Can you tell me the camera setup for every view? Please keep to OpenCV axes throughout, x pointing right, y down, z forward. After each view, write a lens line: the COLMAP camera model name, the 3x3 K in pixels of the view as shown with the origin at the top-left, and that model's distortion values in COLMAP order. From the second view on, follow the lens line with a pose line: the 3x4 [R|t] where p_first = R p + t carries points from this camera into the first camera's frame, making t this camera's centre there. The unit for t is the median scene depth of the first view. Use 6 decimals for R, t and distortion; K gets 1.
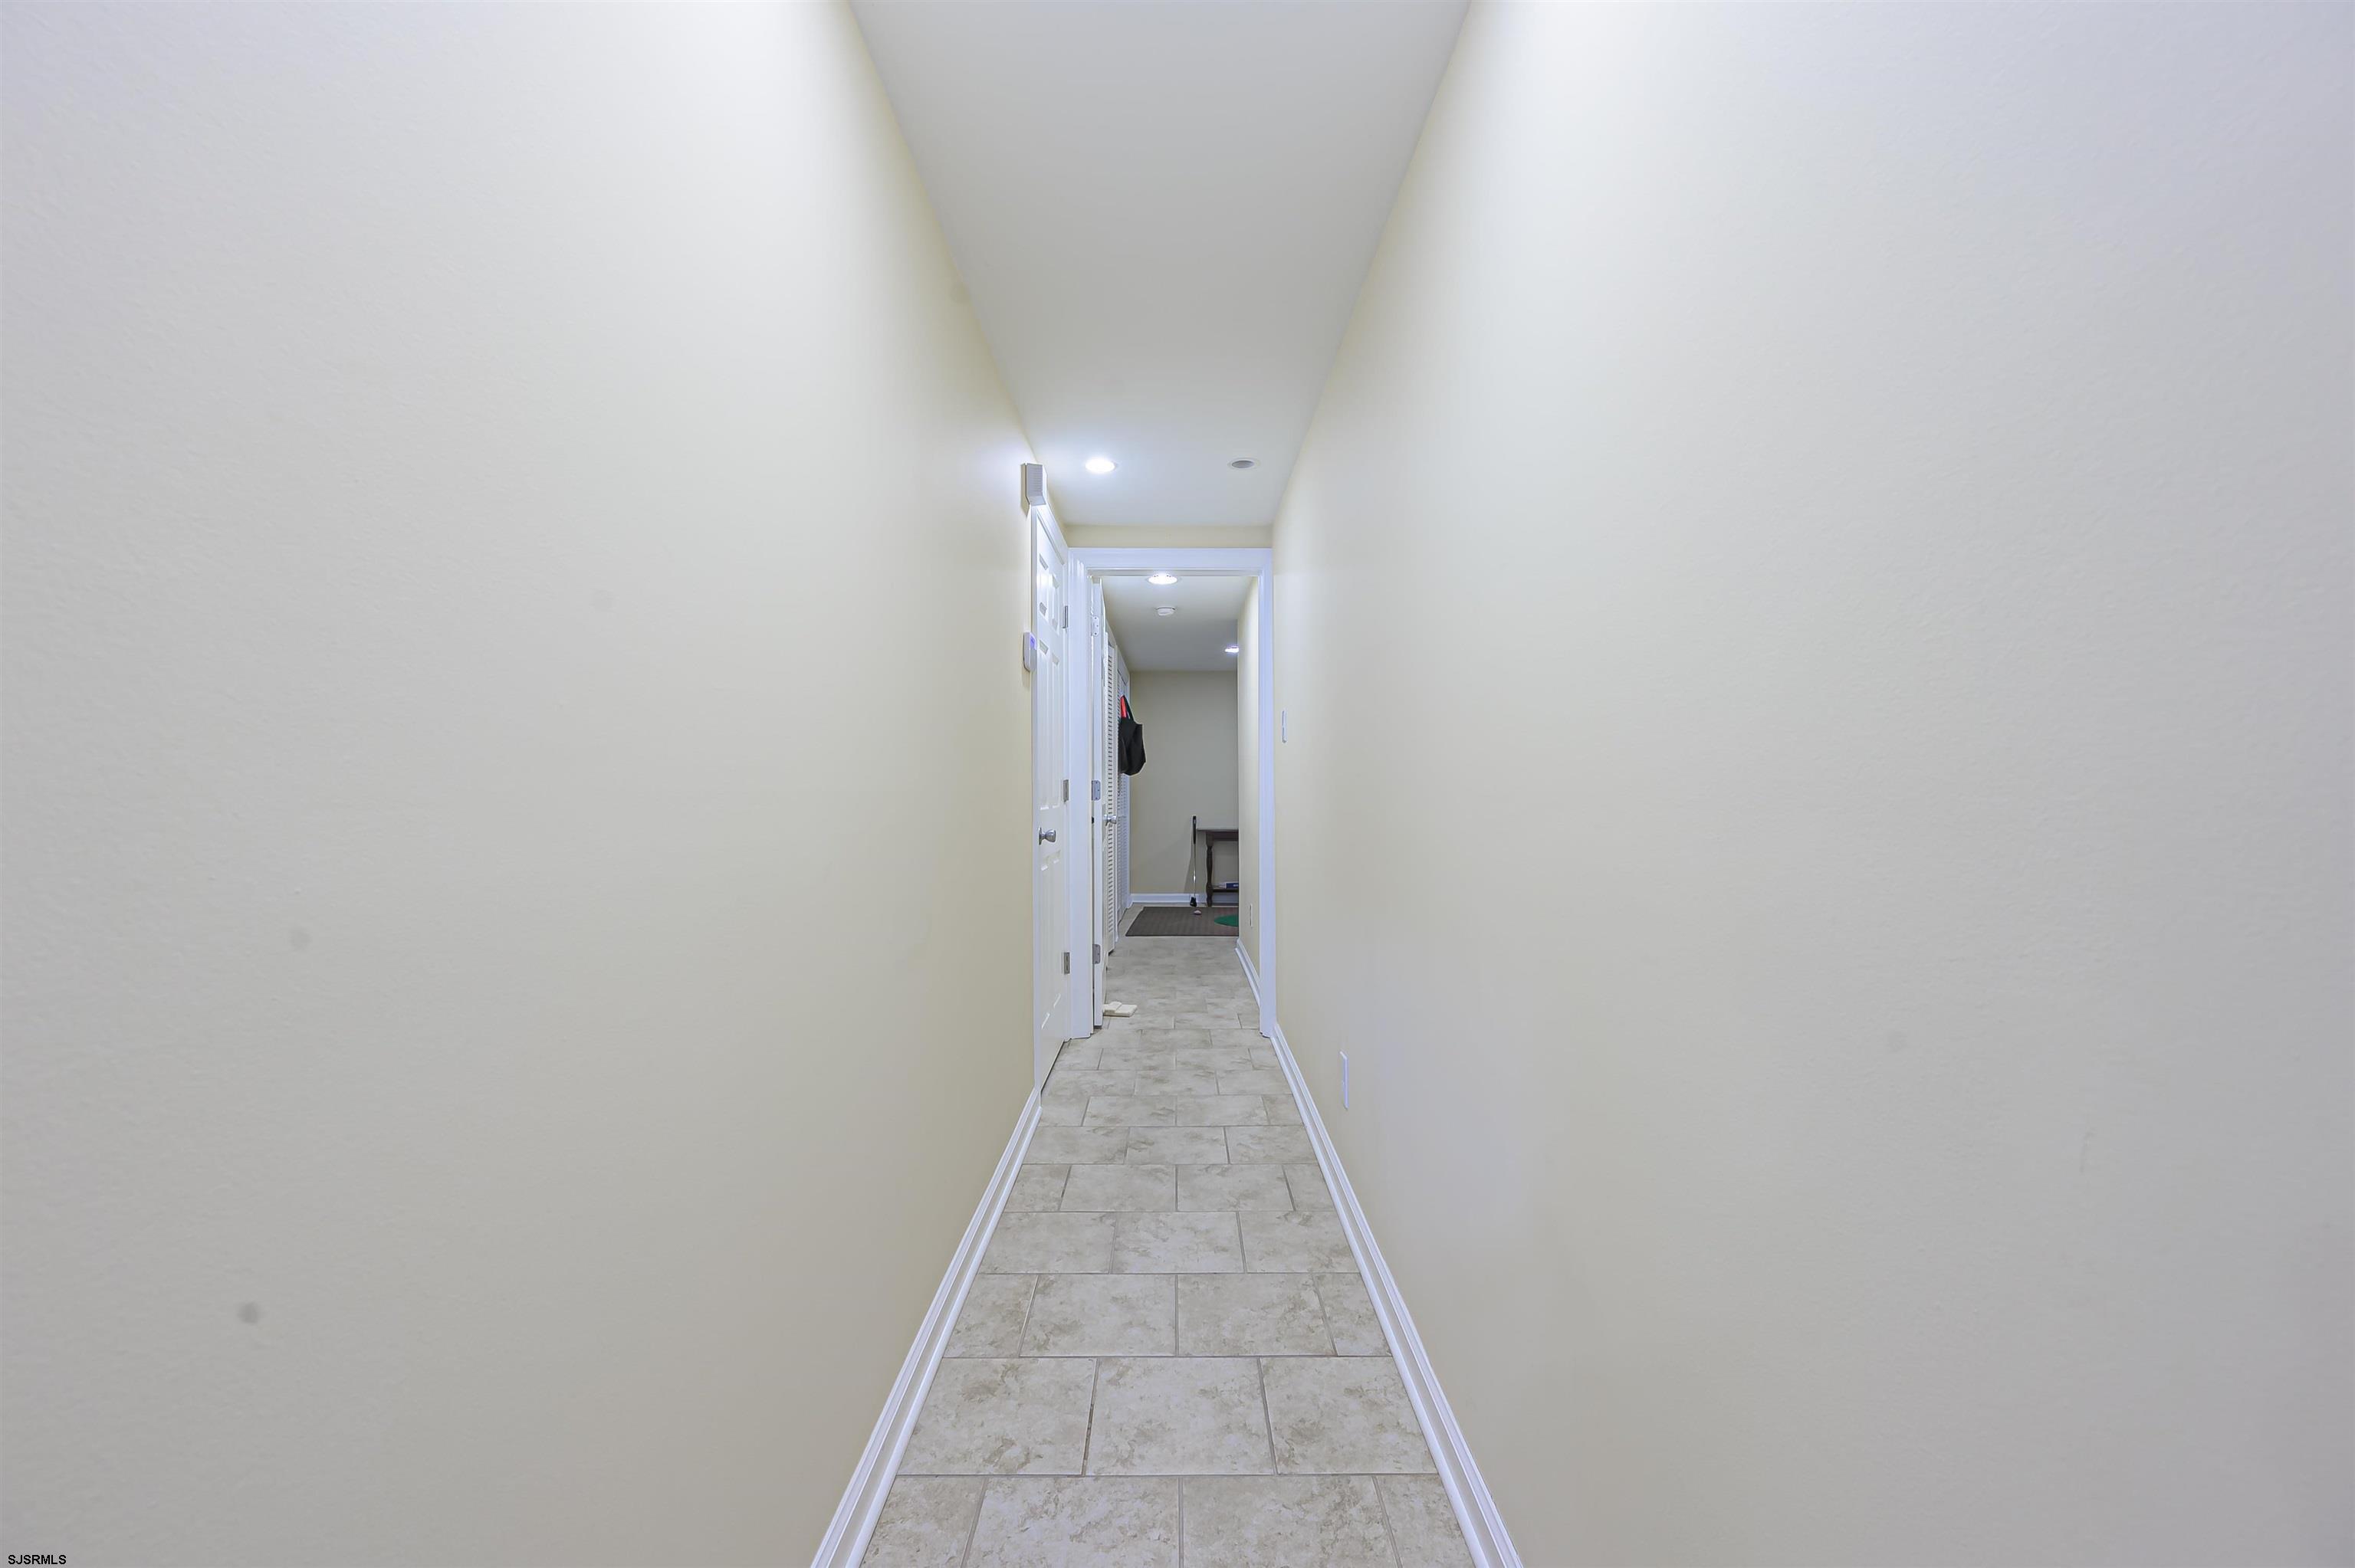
lens RADIAL K [[930.3, 0, 1179.0], [0, 930.3, 786.5], [0, 0, 1]] dist [0.000841, 0.000840]
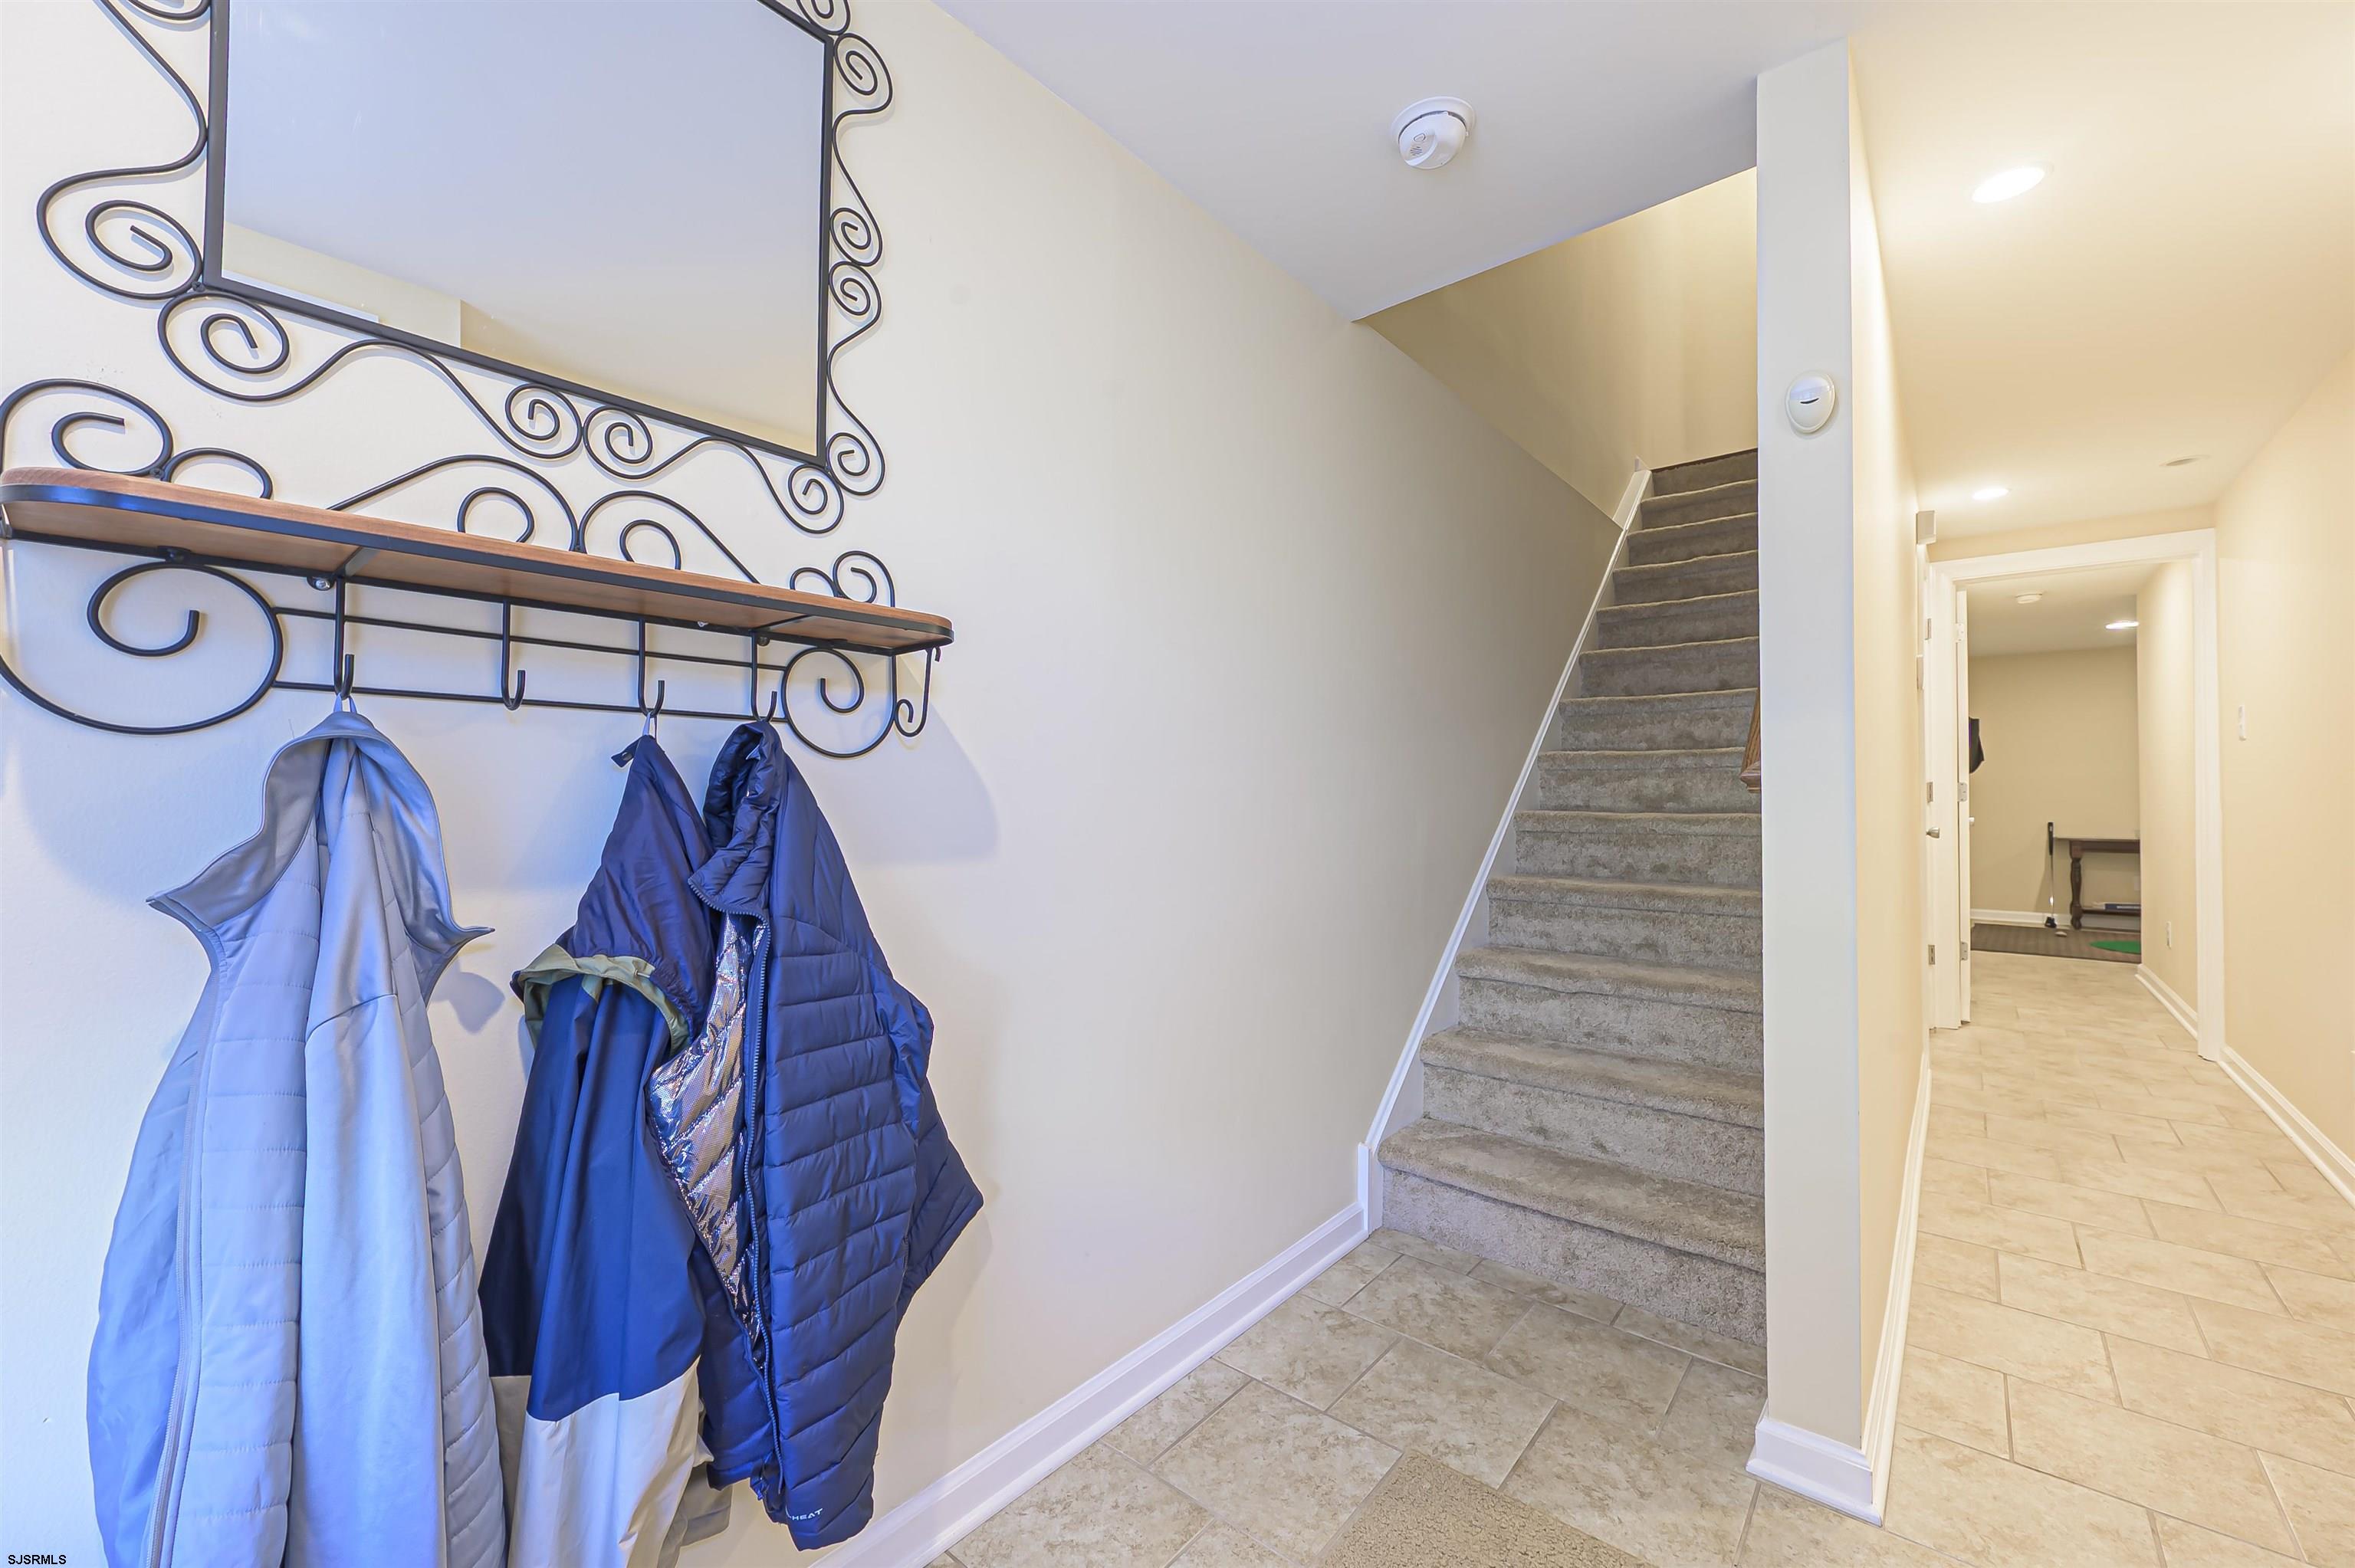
lens RADIAL K [[930.3, 0, 1173.6], [0, 930.3, 787.7], [0, 0, 1]] dist [0.000841, 0.000840]
pose [[0.760595, 0.000192, -0.649227, -0.093140], [0.000632, 0.999999, 0.001035, -0.003691], [0.649226, -0.001198, 0.760594, -0.396325]]
